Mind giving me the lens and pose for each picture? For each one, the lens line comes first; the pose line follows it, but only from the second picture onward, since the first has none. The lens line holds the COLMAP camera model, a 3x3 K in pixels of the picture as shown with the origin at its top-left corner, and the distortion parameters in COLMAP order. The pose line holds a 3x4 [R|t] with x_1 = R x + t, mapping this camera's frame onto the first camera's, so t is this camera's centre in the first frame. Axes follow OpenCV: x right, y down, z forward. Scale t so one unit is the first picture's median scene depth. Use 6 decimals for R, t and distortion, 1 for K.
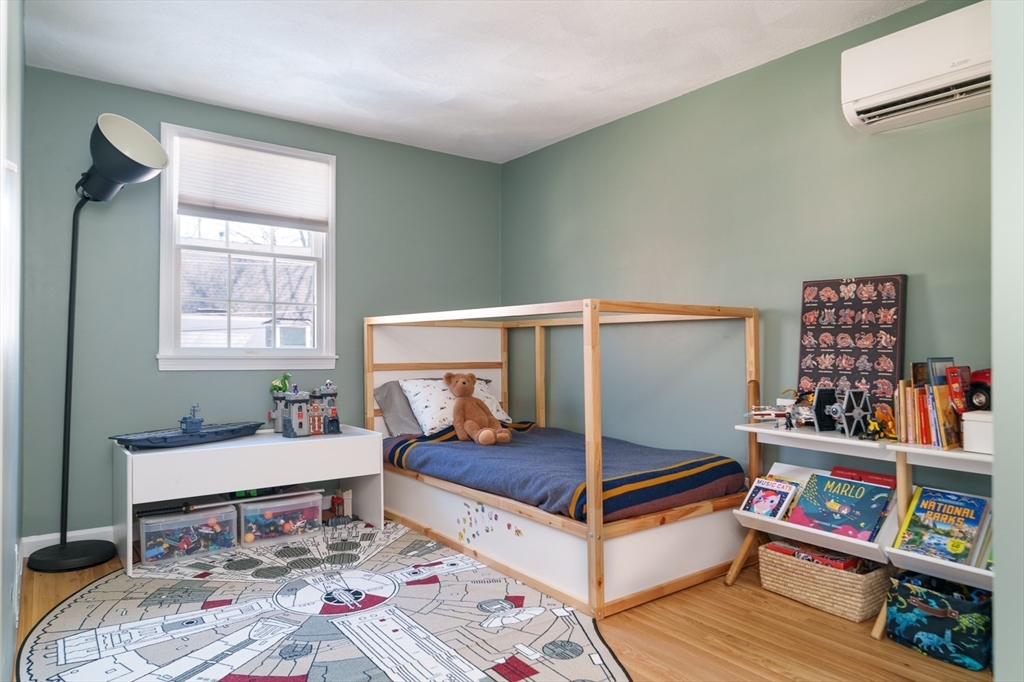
lens RADIAL K [[632.0, 0, 512.0], [0, 632.0, 341.0], [0, 0, 1]] dist [-0.002579, -0.000186]
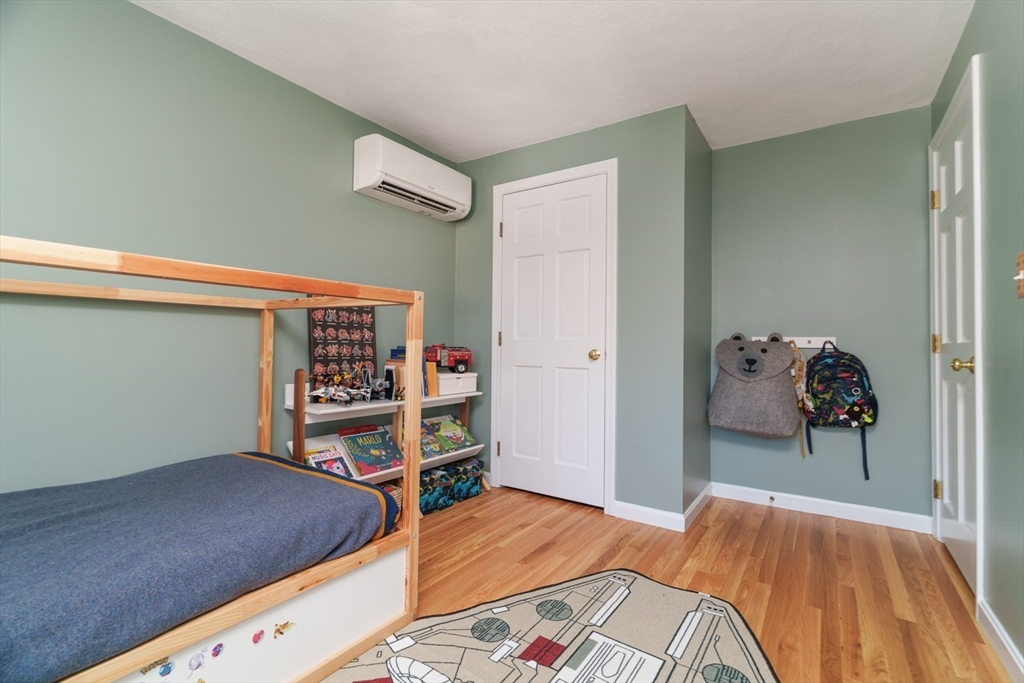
lens RADIAL K [[464.7, 0, 510.7], [0, 464.7, 332.0], [0, 0, 1]] dist [0.000916, 0.000017]
pose [[-0.316569, 0.012668, 0.948485, -0.535814], [-0.027070, 0.999383, -0.022383, 0.006747], [-0.948183, -0.032761, -0.316031, 0.979411]]
